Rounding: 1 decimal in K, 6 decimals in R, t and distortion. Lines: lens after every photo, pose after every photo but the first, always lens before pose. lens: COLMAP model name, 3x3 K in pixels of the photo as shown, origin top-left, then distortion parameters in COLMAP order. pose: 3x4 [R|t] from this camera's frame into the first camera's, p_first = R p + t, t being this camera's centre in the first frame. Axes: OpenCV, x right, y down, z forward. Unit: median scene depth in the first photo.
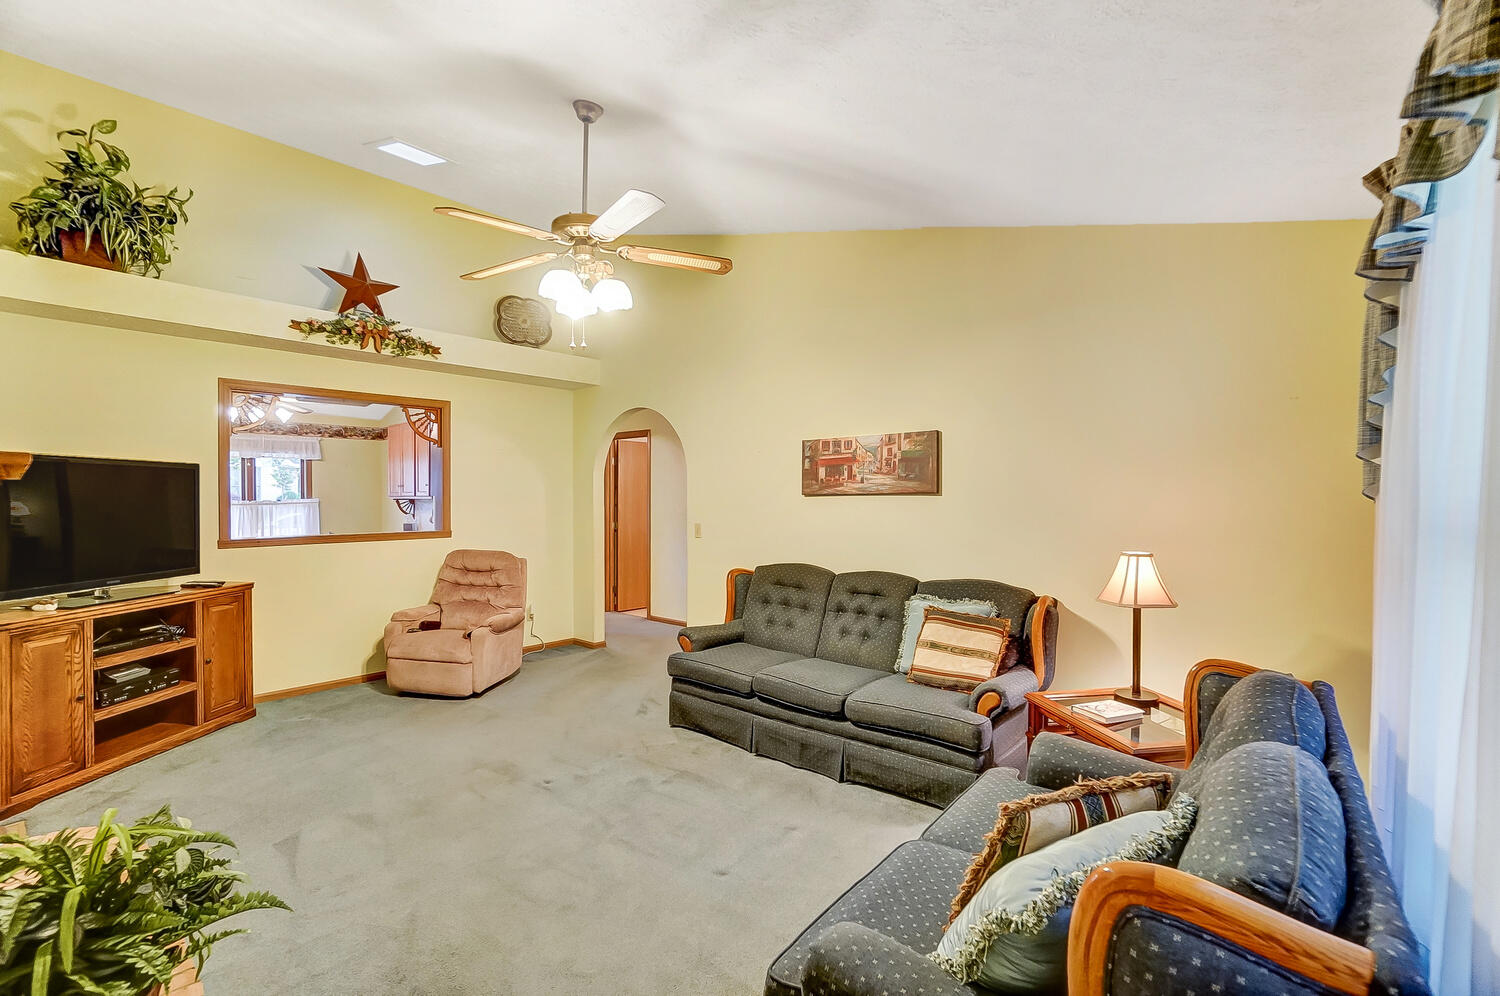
lens RADIAL K [[663.8, 0, 750.0], [0, 663.8, 498.0], [0, 0, 1]] dist [-0.000800, 0.000020]
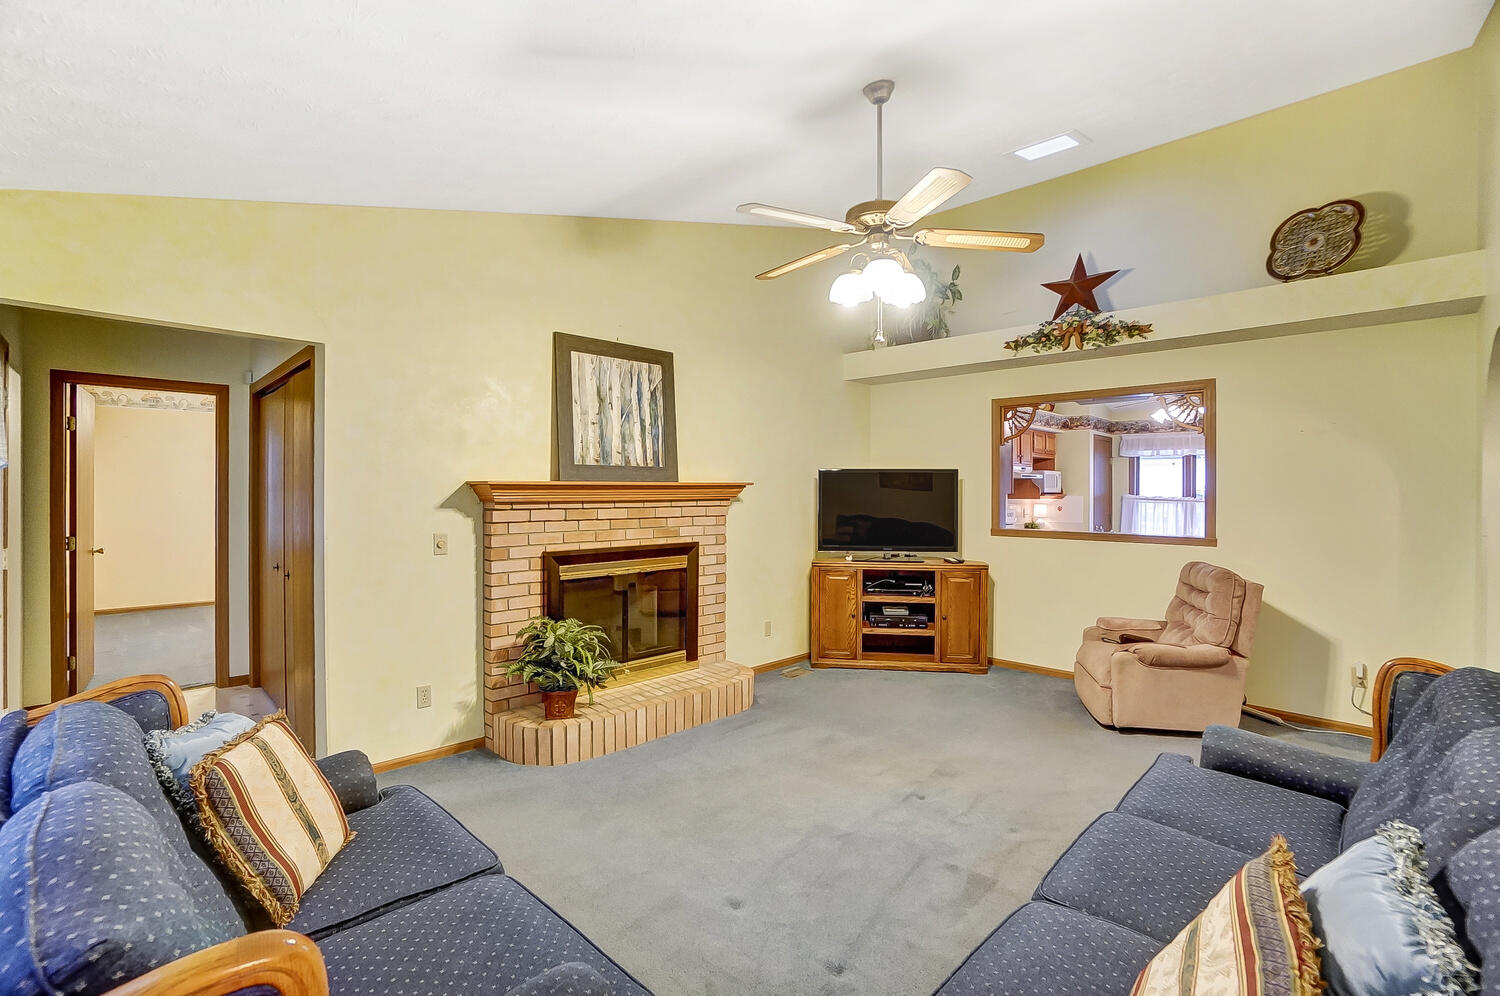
lens RADIAL K [[660.1, 0, 724.0], [0, 660.1, 487.7], [0, 0, 1]] dist [-0.000555, -0.000024]
pose [[-0.032419, -0.002185, -0.999472, 0.507158], [-0.010753, 0.999940, -0.001837, -0.006851], [0.999417, 0.010688, -0.032440, 0.584219]]
